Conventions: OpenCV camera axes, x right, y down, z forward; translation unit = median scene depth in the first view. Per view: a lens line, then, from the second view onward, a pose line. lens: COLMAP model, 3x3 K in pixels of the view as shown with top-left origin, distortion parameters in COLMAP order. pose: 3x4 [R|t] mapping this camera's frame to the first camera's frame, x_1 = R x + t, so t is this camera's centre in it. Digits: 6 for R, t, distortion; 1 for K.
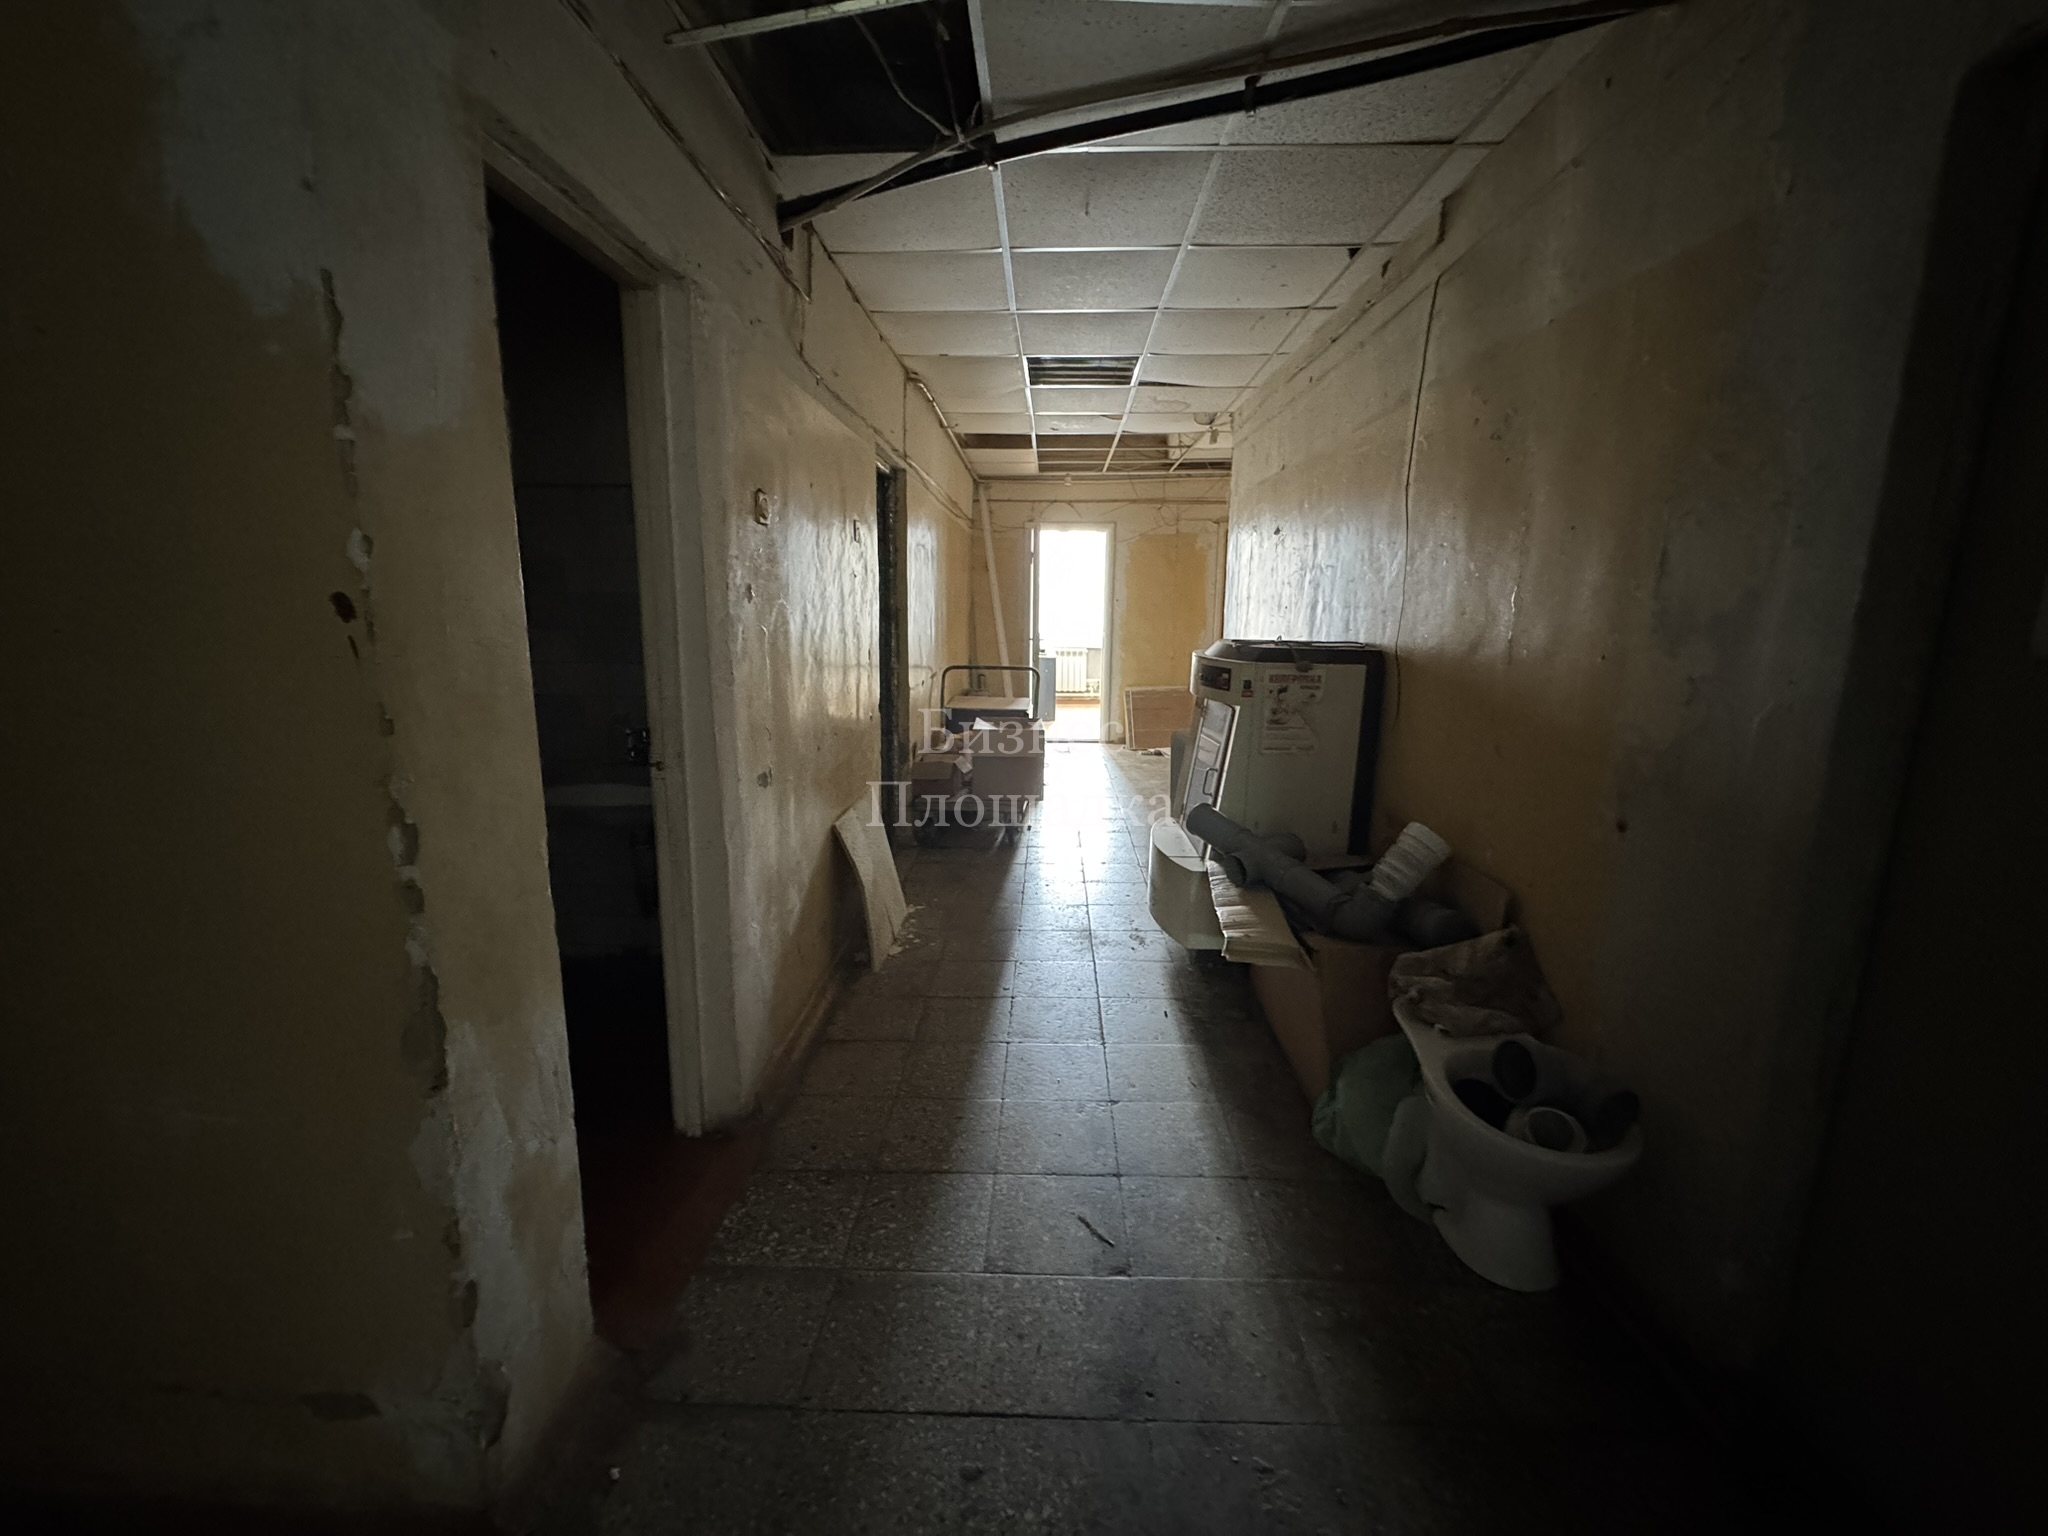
lens RADIAL K [[812.1, 0, 1020.0], [0, 812.1, 759.7], [0, 0, 1]] dist [-0.003426, 0.000536]
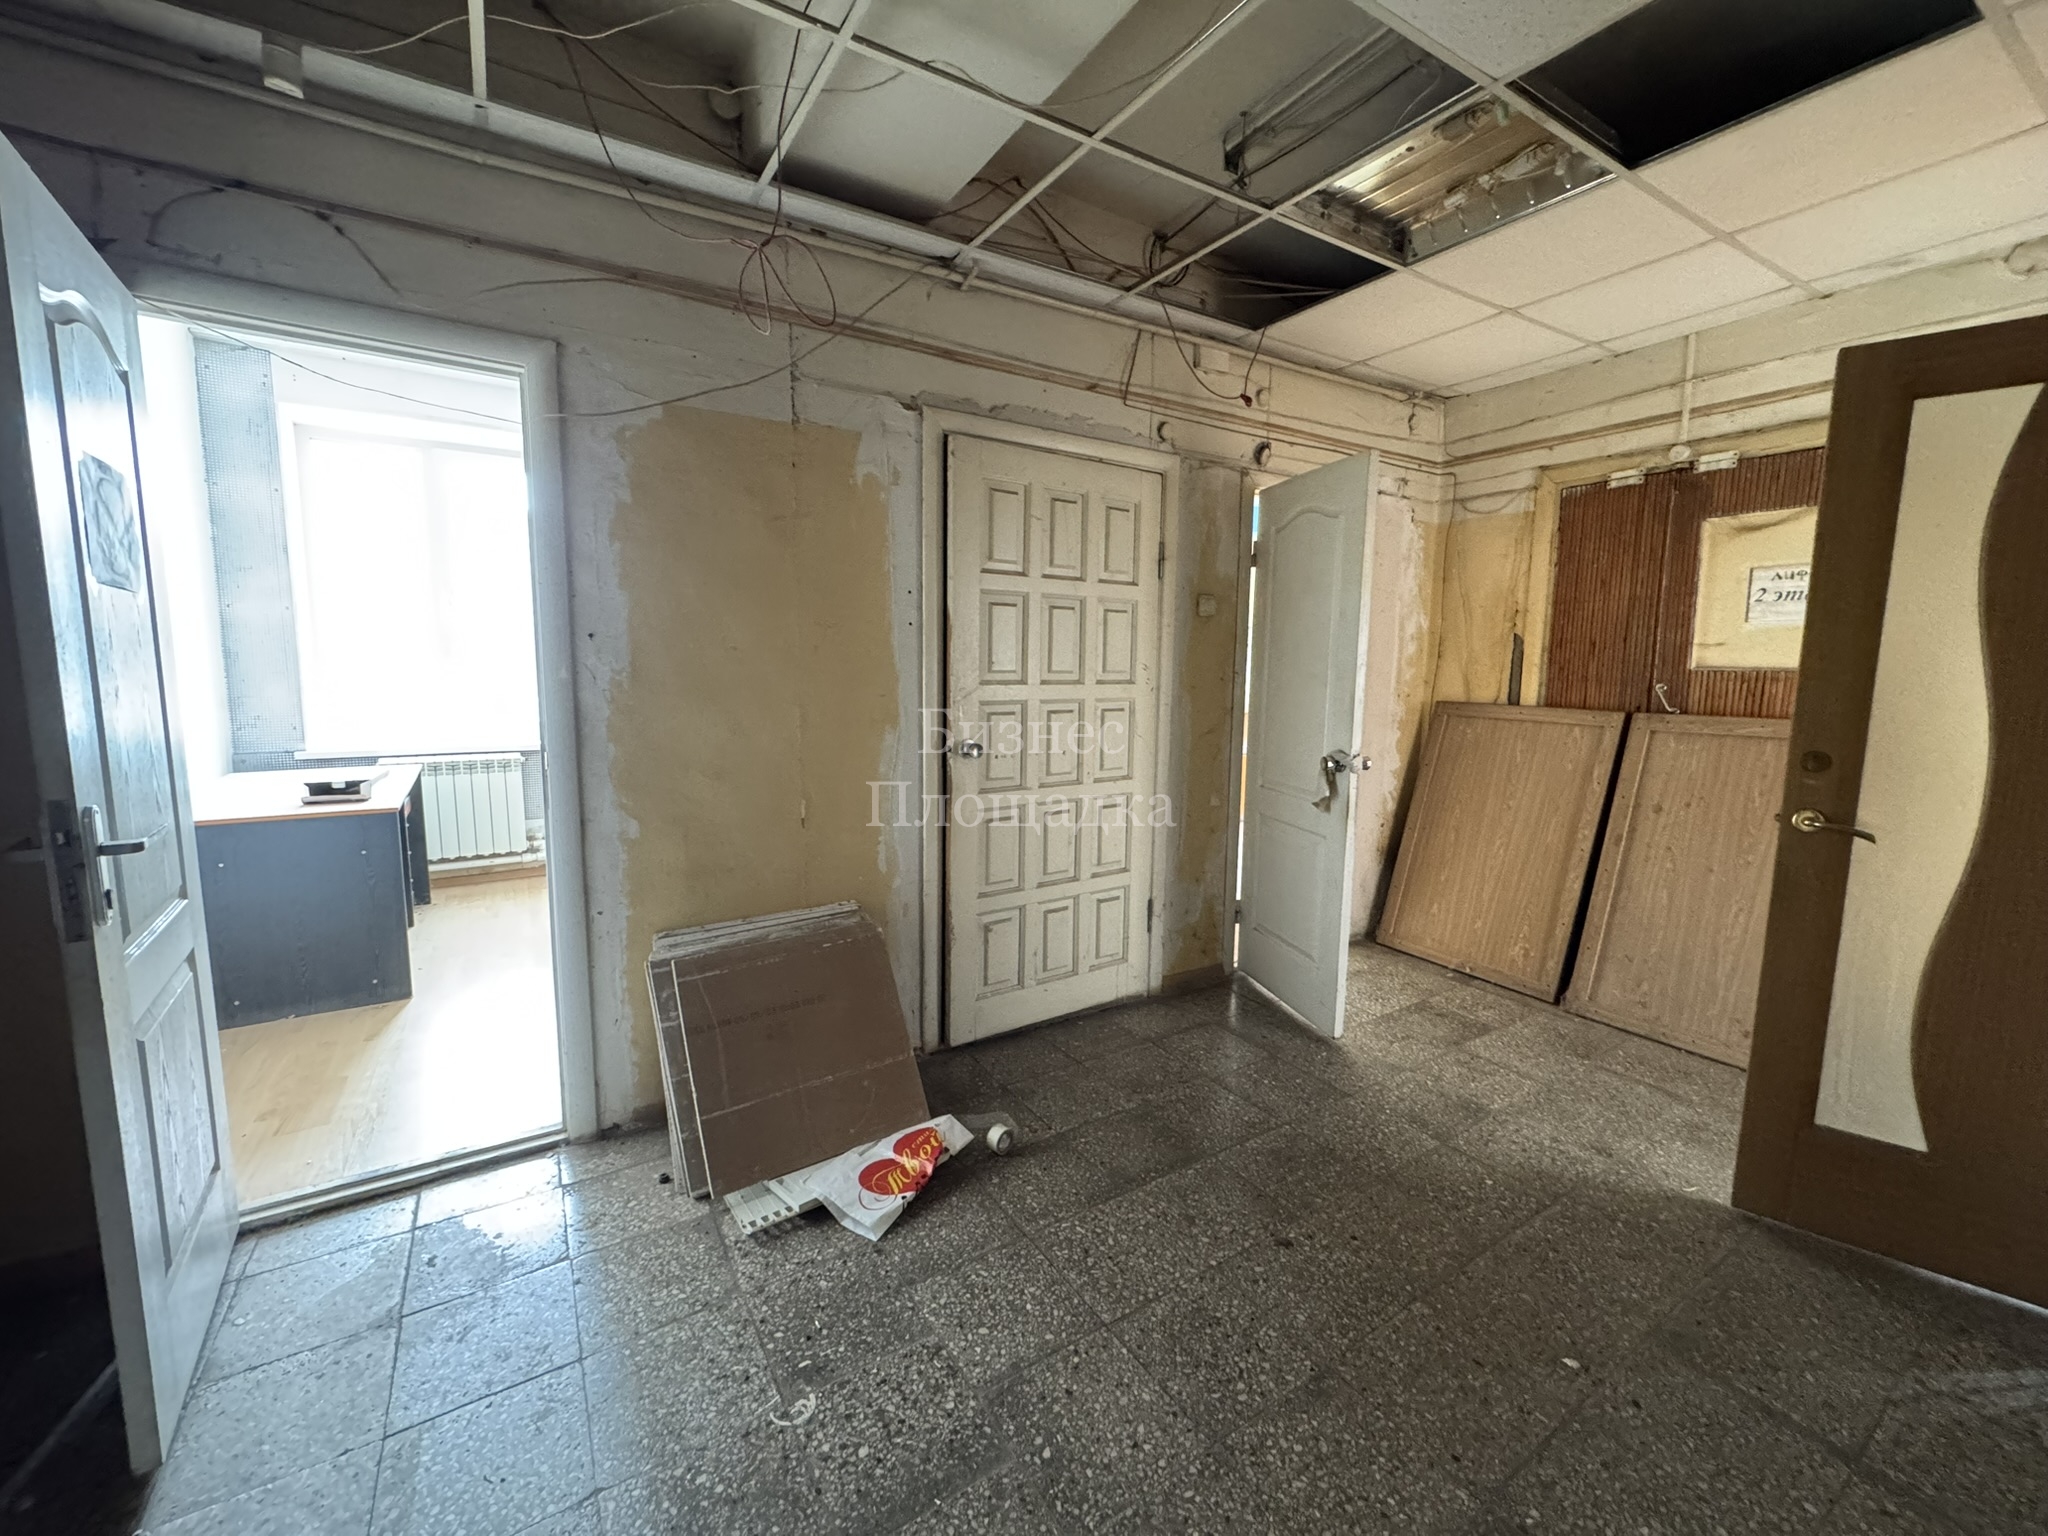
lens RADIAL K [[812.1, 0, 1012.3], [0, 812.1, 757.6], [0, 0, 1]] dist [-0.003426, 0.000536]
pose [[0.828262, -0.063806, 0.556696, 0.085399], [0.100795, 0.994255, -0.036008, -0.135923], [-0.551201, 0.085936, 0.829935, 0.716933]]
